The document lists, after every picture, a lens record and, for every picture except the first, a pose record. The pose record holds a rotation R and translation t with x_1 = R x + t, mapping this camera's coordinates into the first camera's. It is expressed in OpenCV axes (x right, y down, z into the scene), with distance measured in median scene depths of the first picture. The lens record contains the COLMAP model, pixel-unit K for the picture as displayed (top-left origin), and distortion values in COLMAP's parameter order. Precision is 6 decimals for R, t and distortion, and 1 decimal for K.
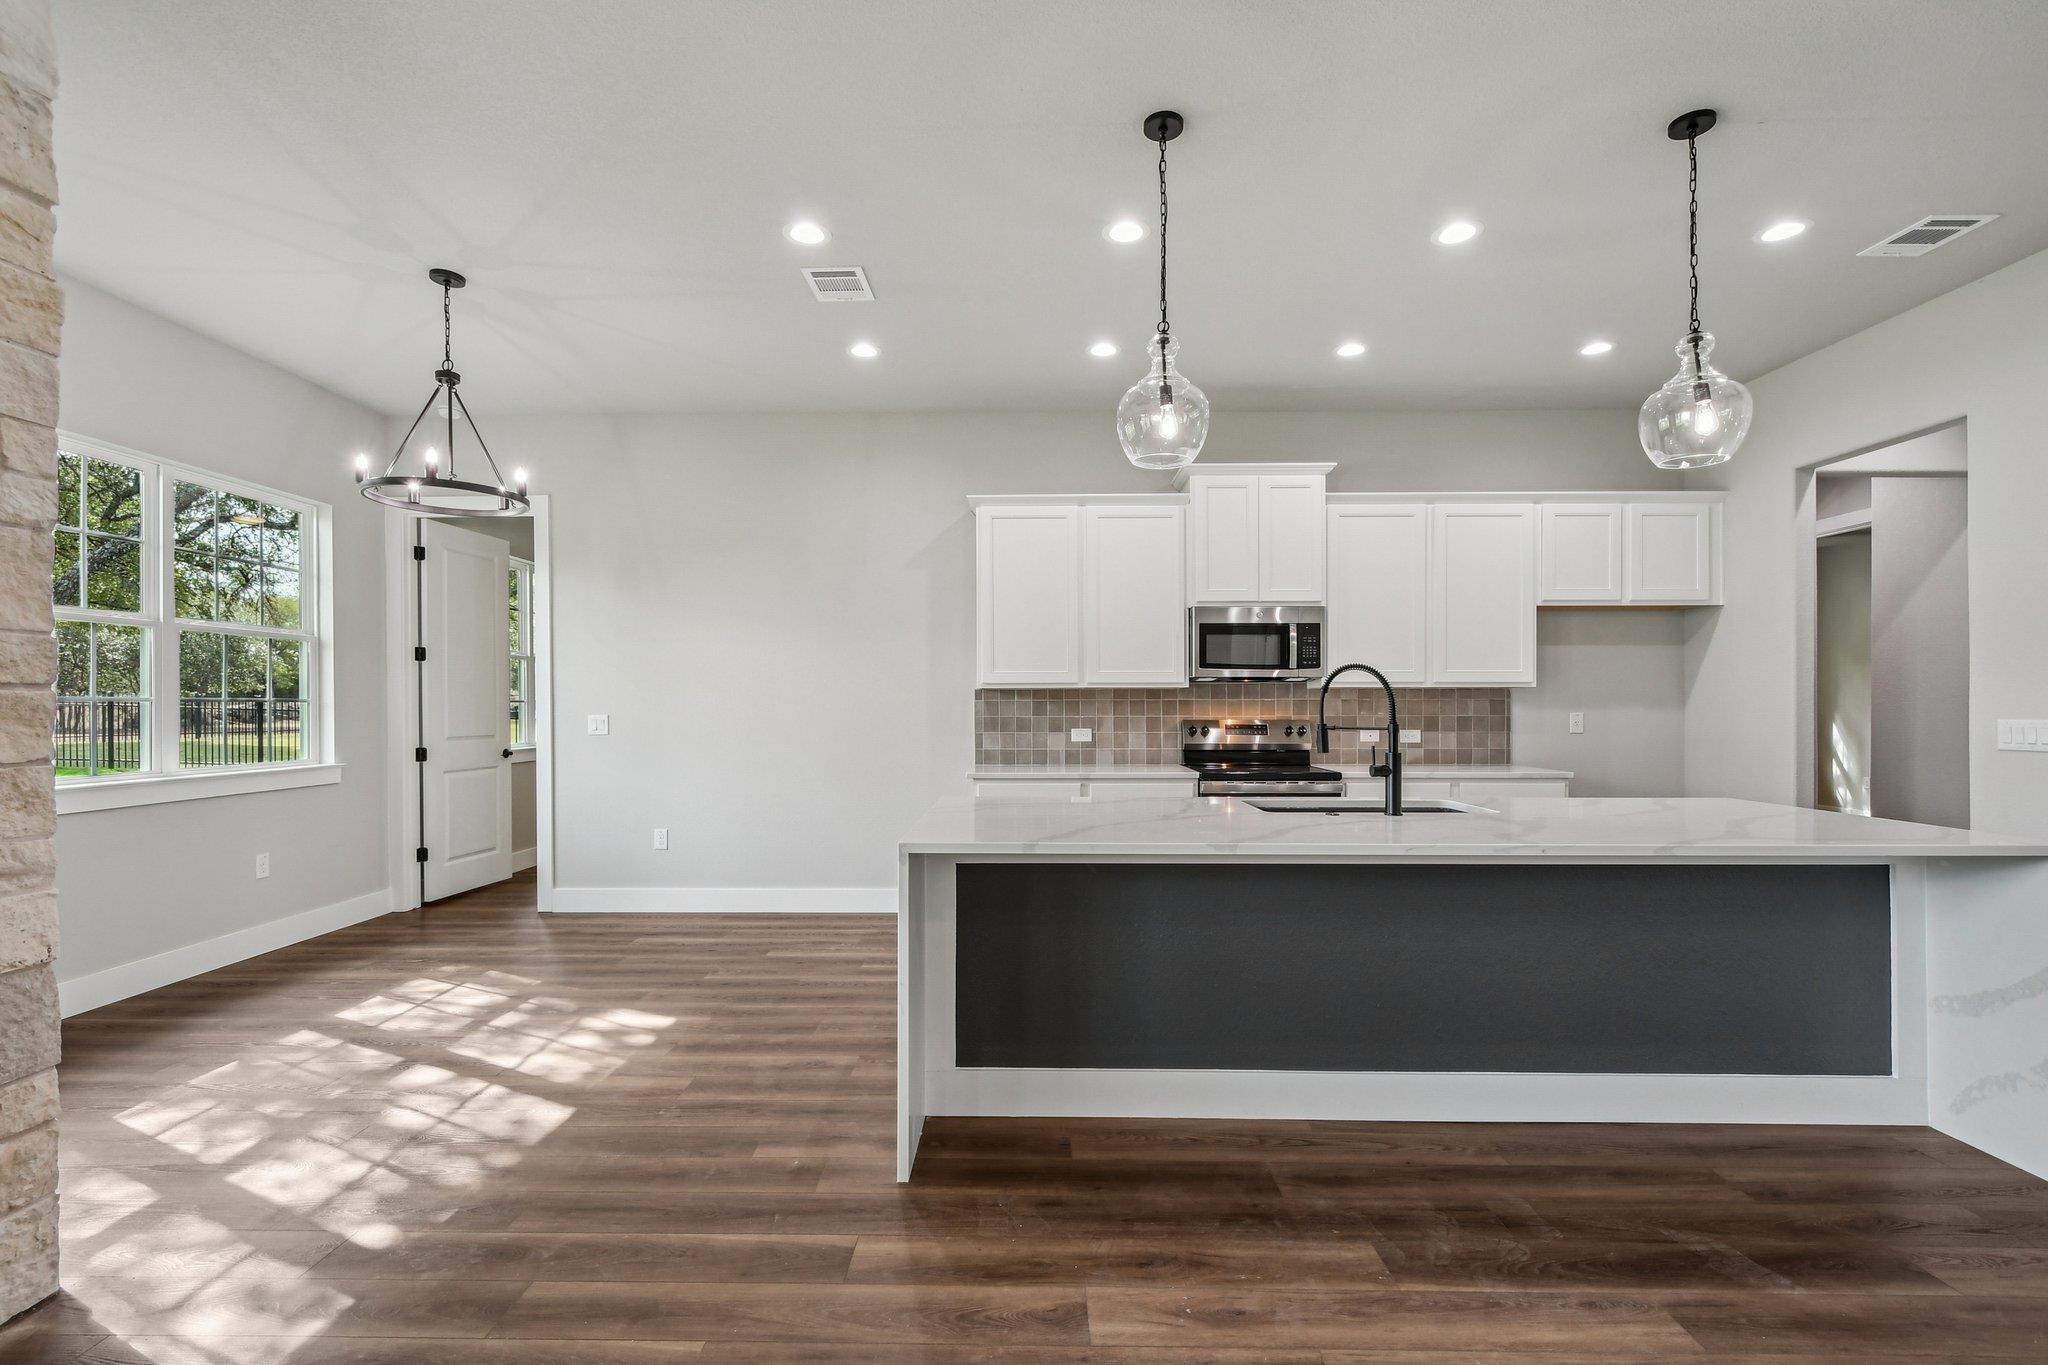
lens RADIAL K [[907.3, 0, 1014.2], [0, 907.3, 704.7], [0, 0, 1]] dist [0.002546, -0.007372]
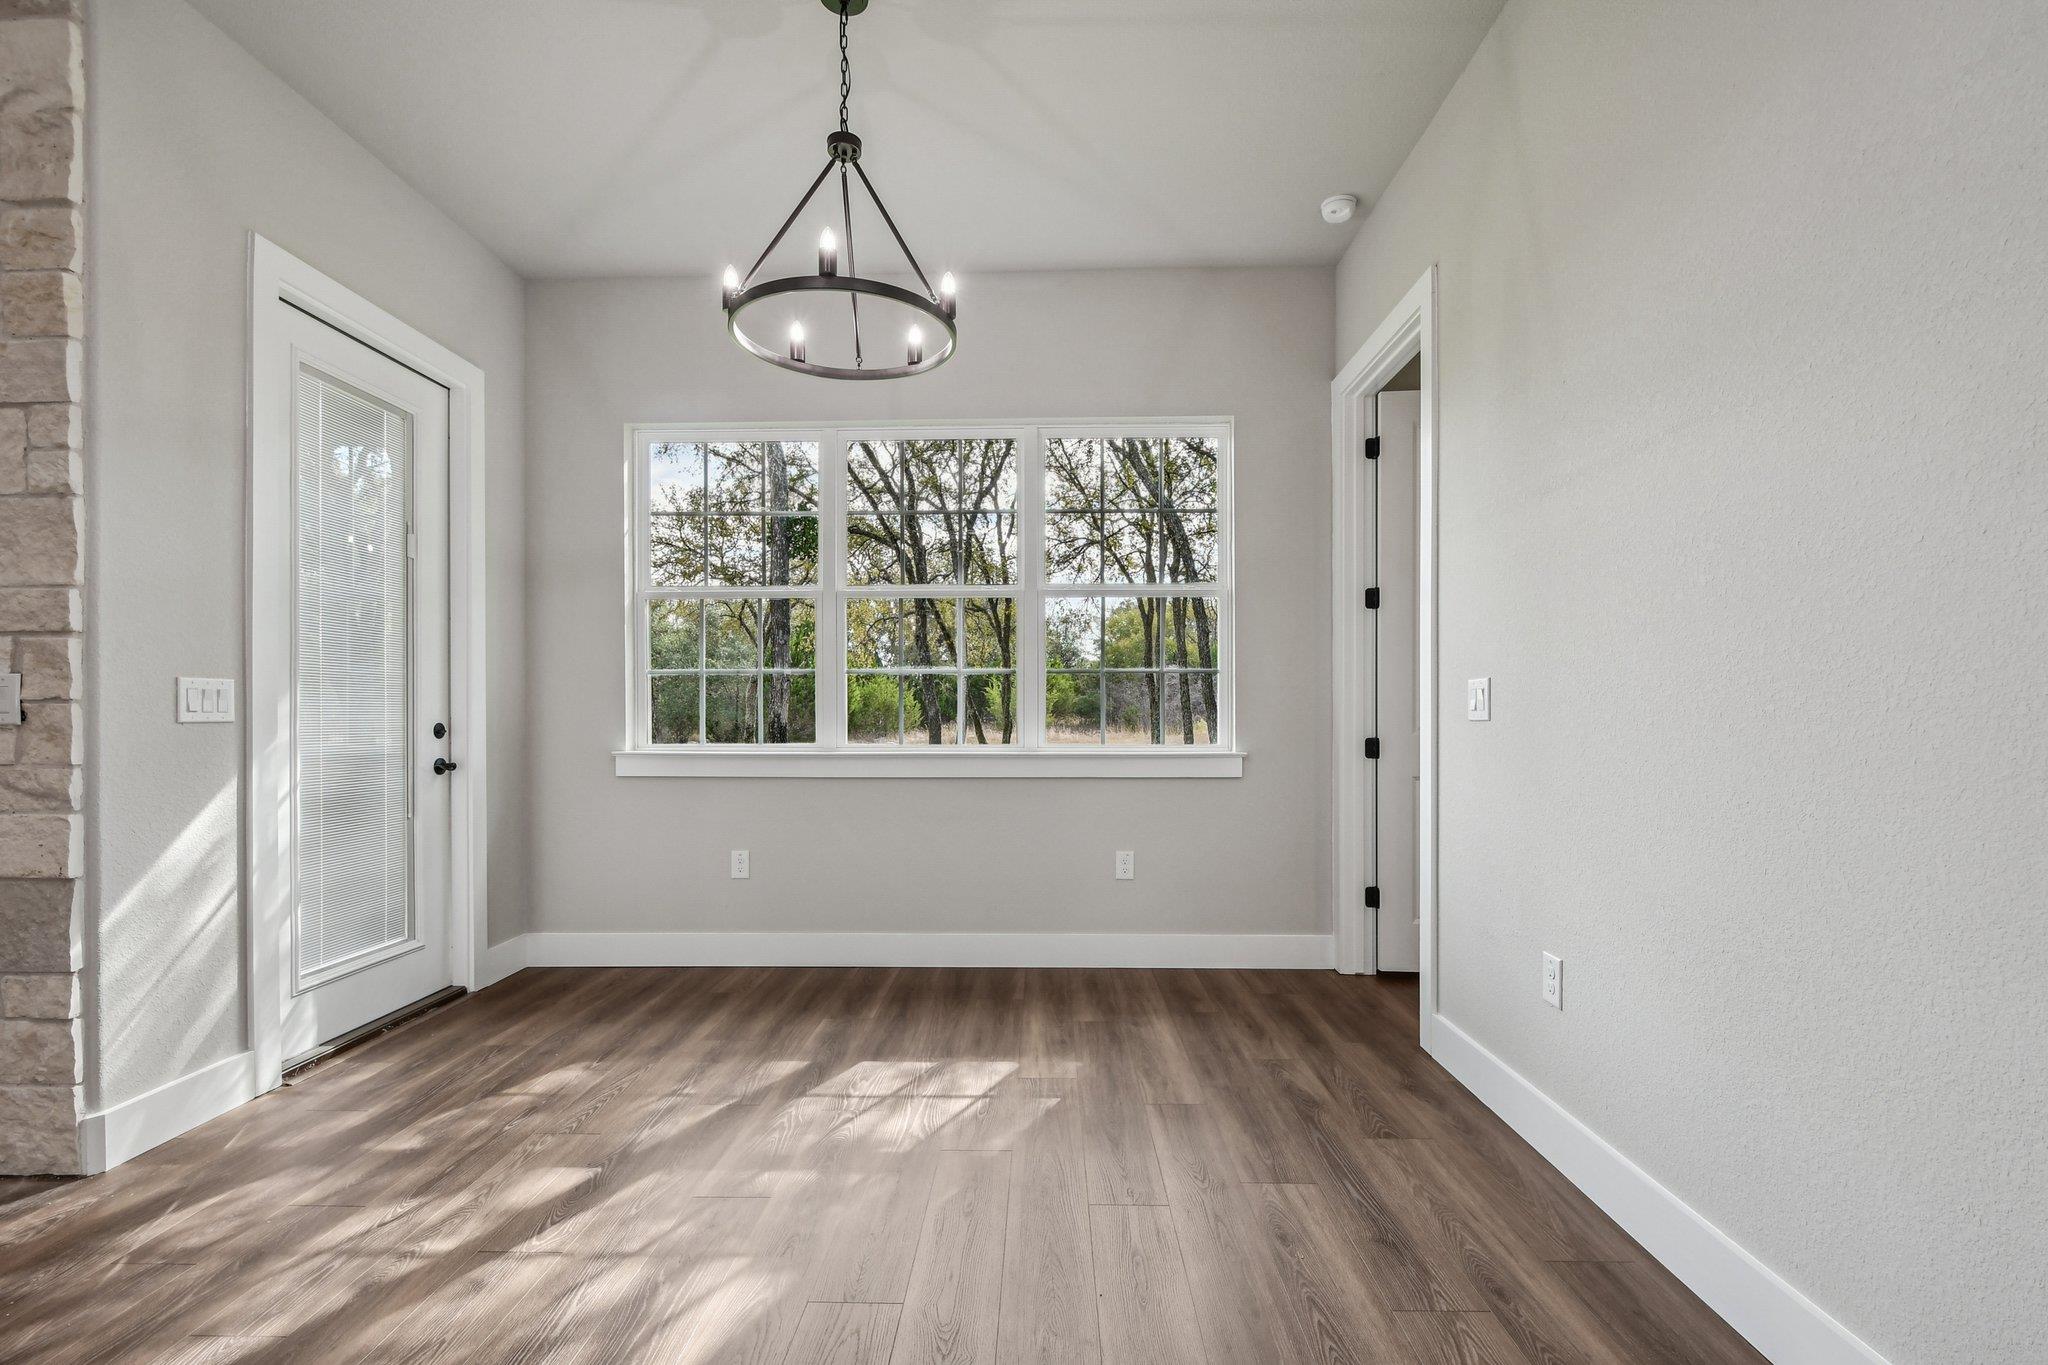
lens RADIAL K [[904.8, 0, 1012.7], [0, 904.8, 720.8], [0, 0, 1]] dist [0.008154, -0.007529]
pose [[-0.005696, 0.011009, -0.999923, 0.019310], [0.002974, 0.999935, 0.010992, 0.031912], [0.999979, -0.002911, -0.005729, 0.873448]]
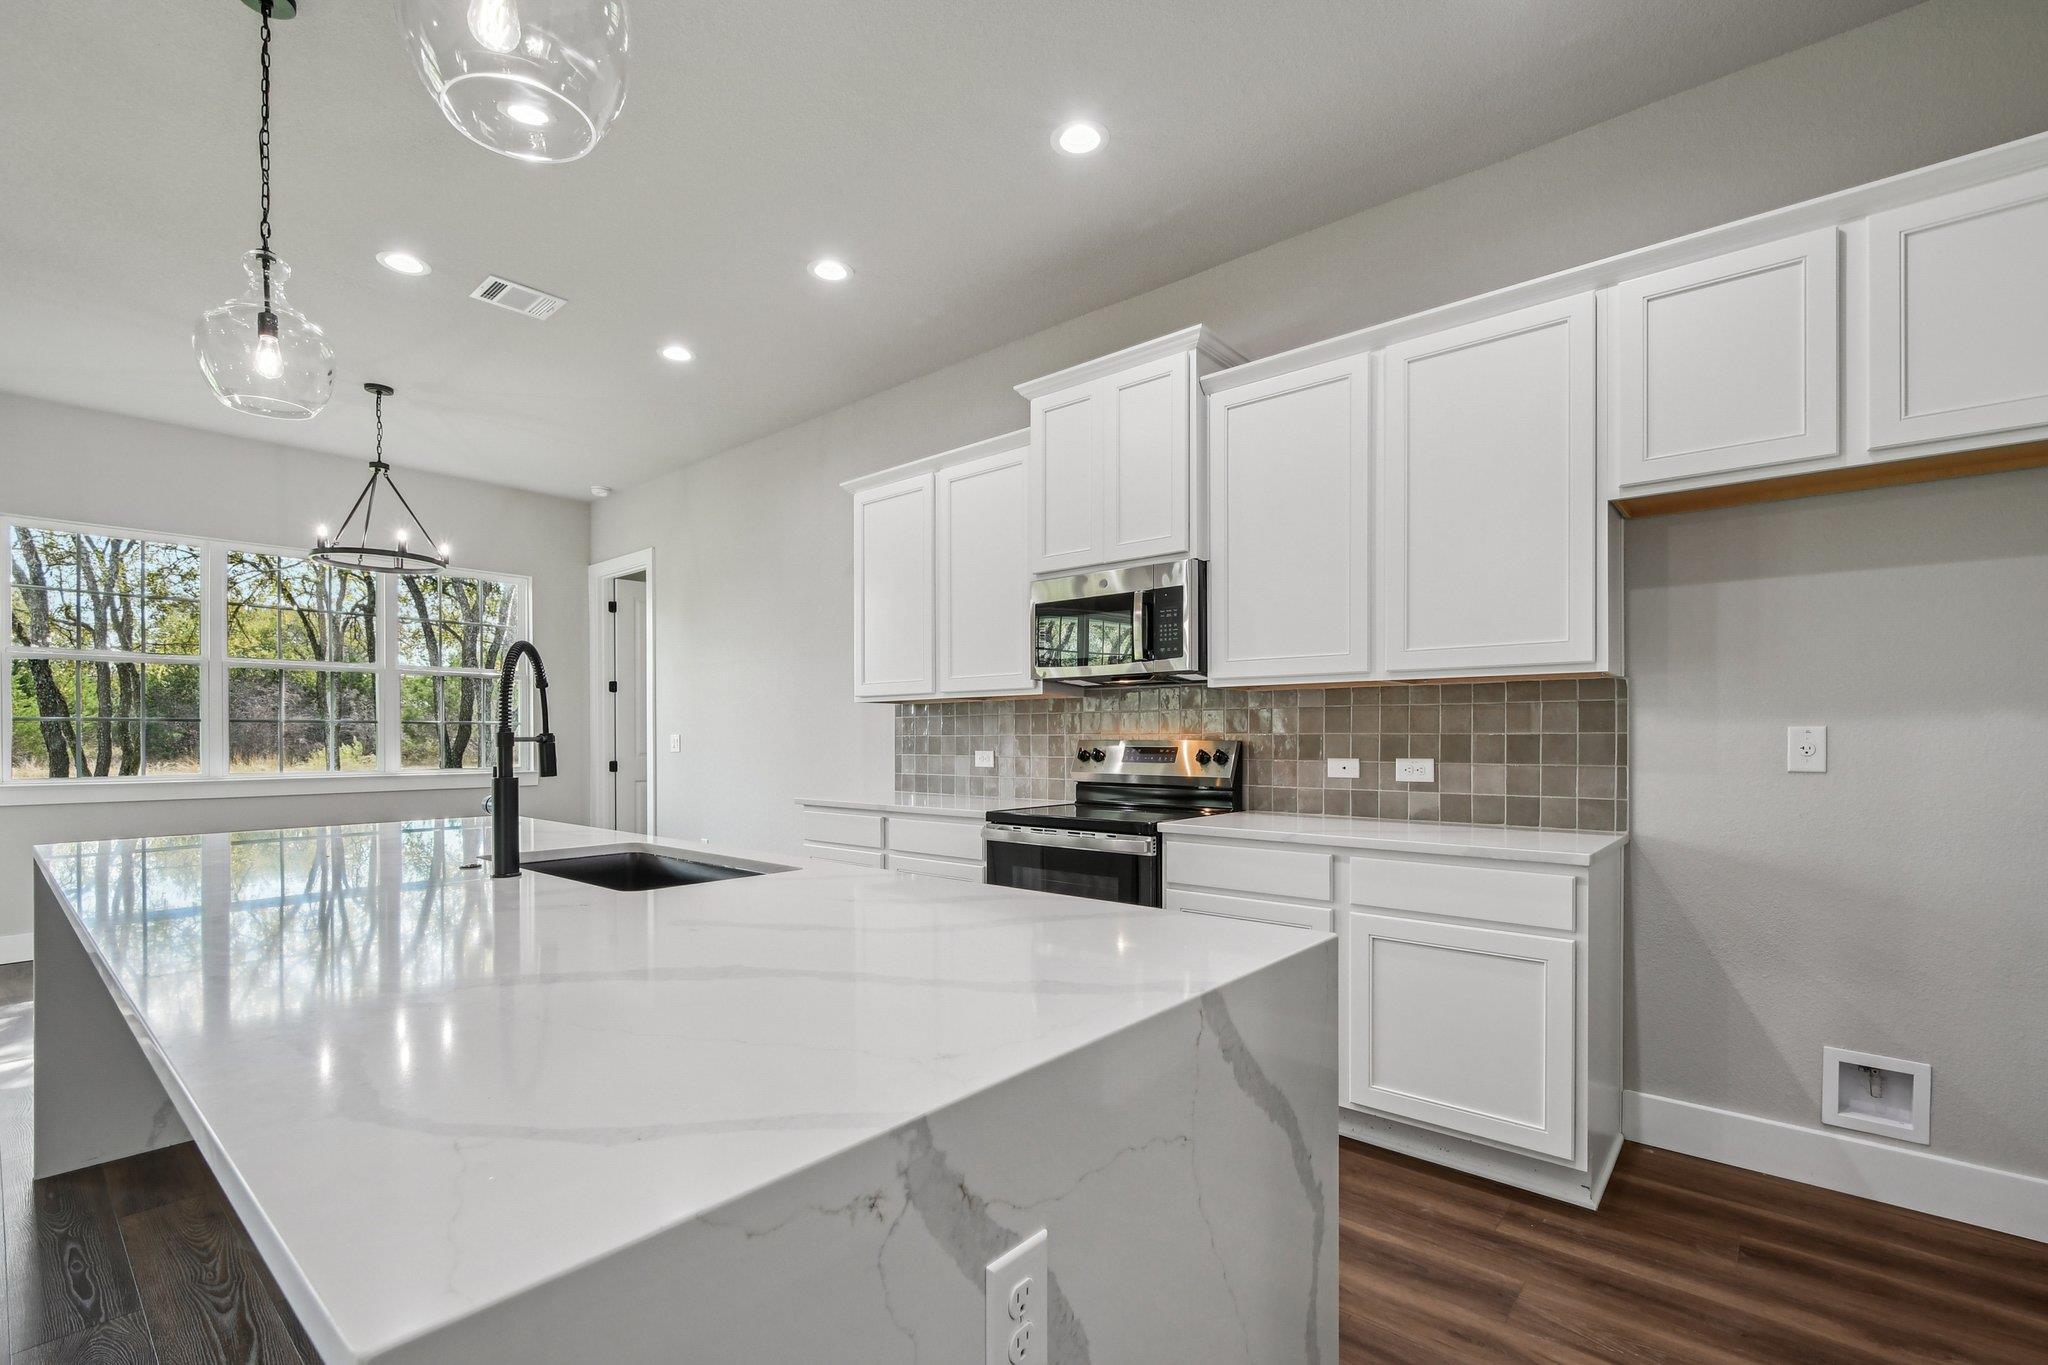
lens RADIAL K [[902.6, 0, 1013.2], [0, 902.6, 731.9], [0, 0, 1]] dist [-0.002827, 0.000217]
pose [[0.768726, -0.003002, -0.639571, 0.679477], [0.000239, 0.999990, -0.004406, 0.015192], [0.639578, 0.003234, 0.768719, 0.465788]]
